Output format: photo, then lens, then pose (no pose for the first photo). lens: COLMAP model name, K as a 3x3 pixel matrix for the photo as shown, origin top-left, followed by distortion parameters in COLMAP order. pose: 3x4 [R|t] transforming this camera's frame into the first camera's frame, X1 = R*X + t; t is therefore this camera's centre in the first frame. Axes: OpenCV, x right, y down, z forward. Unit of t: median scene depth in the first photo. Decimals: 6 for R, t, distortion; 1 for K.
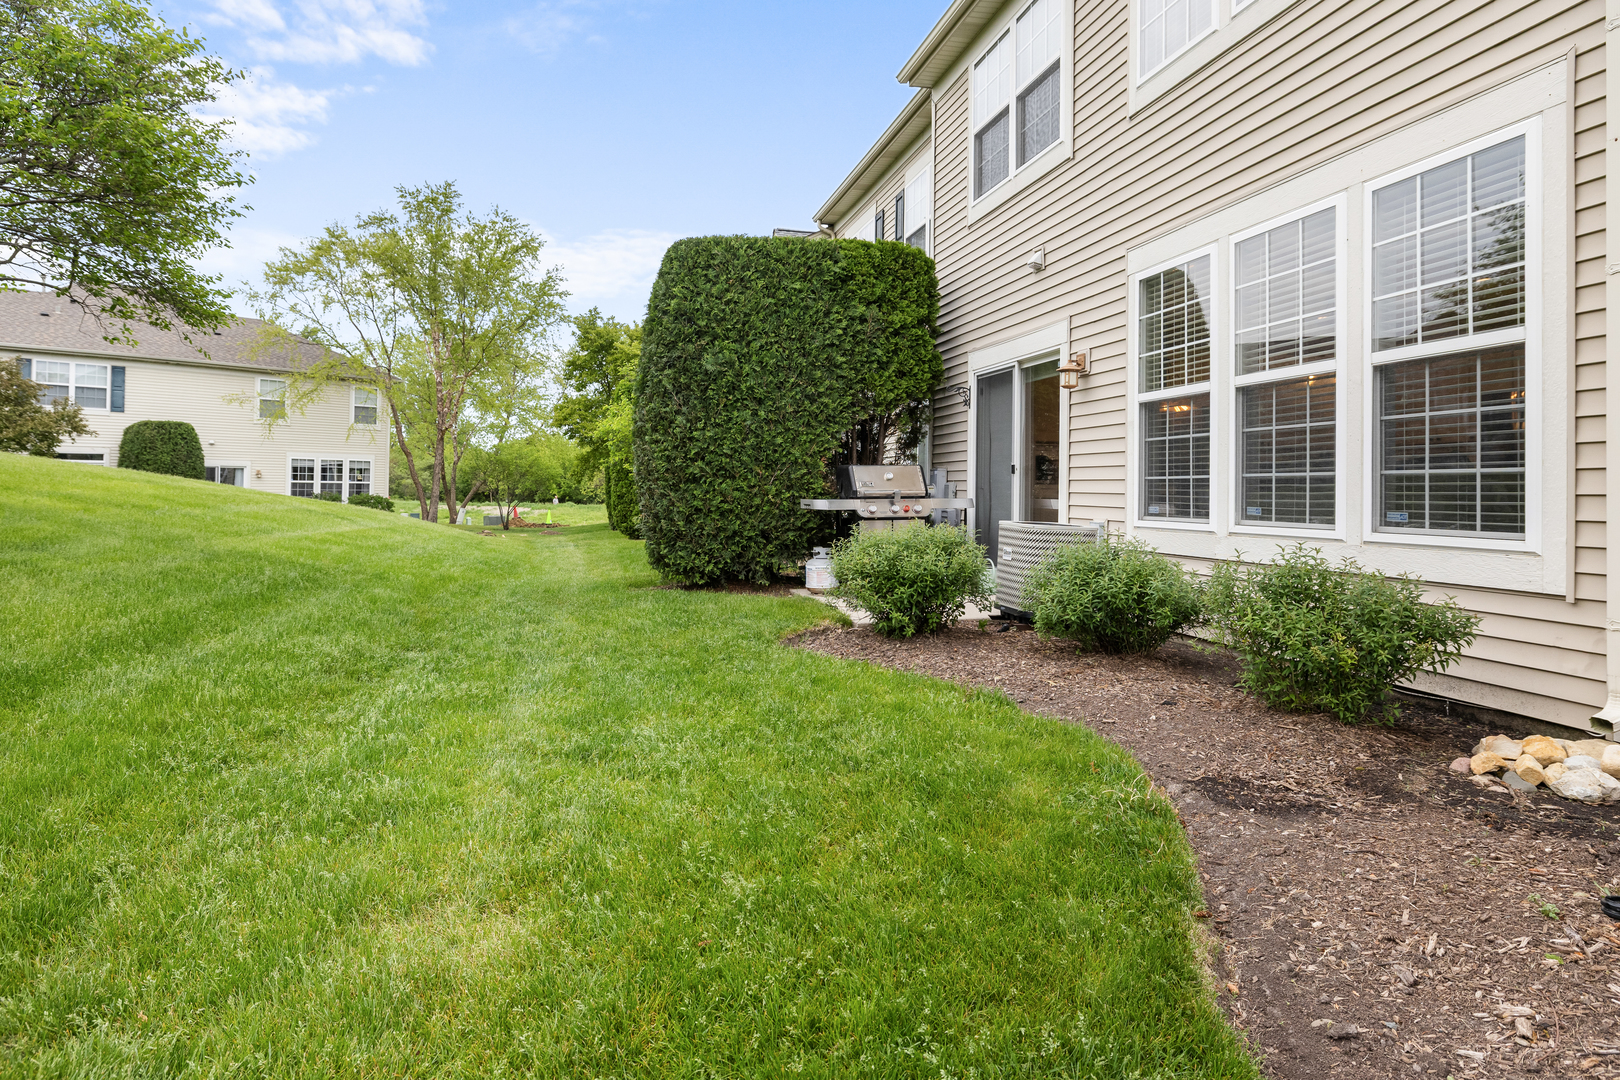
lens RADIAL K [[943.0, 0, 808.8], [0, 943.0, 515.8], [0, 0, 1]] dist [-0.006106, -0.003455]
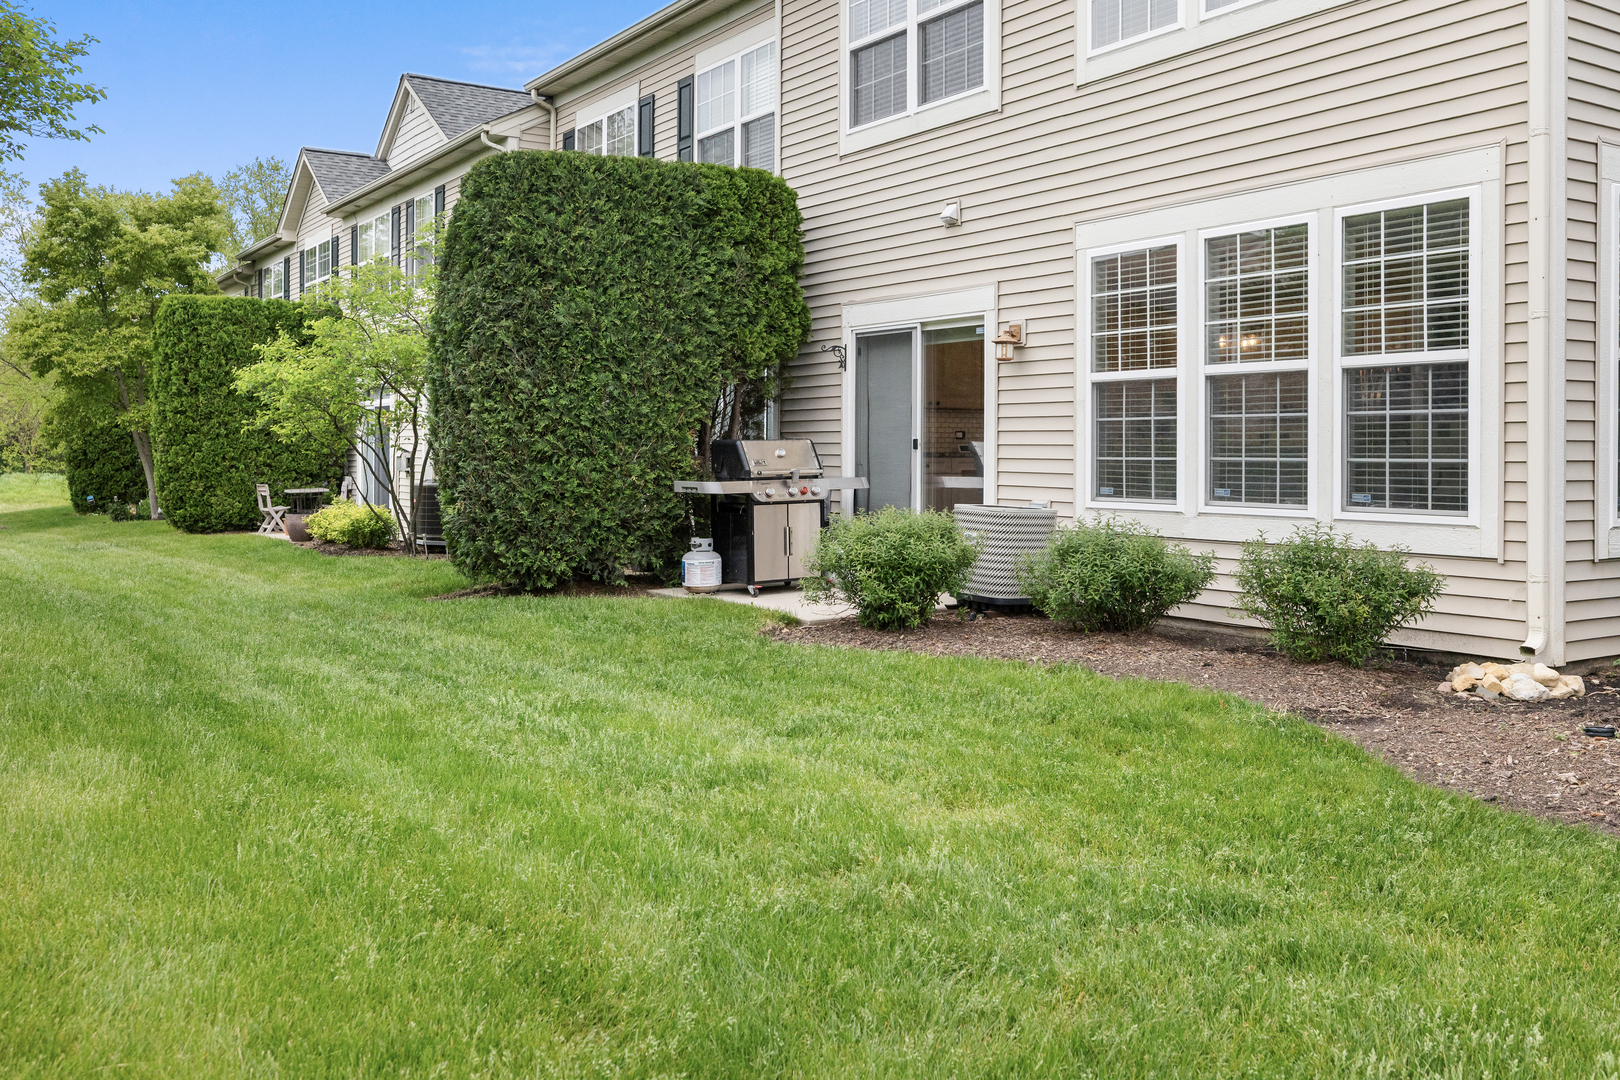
lens RADIAL K [[1432.6, 0, 811.2], [0, 1432.6, 534.3], [0, 0, 1]] dist [-0.008224, -0.021924]
pose [[0.939297, -0.027411, 0.342009, -0.429716], [0.015336, 0.999161, 0.037962, -0.021507], [-0.342763, -0.030413, 0.938930, -0.301874]]
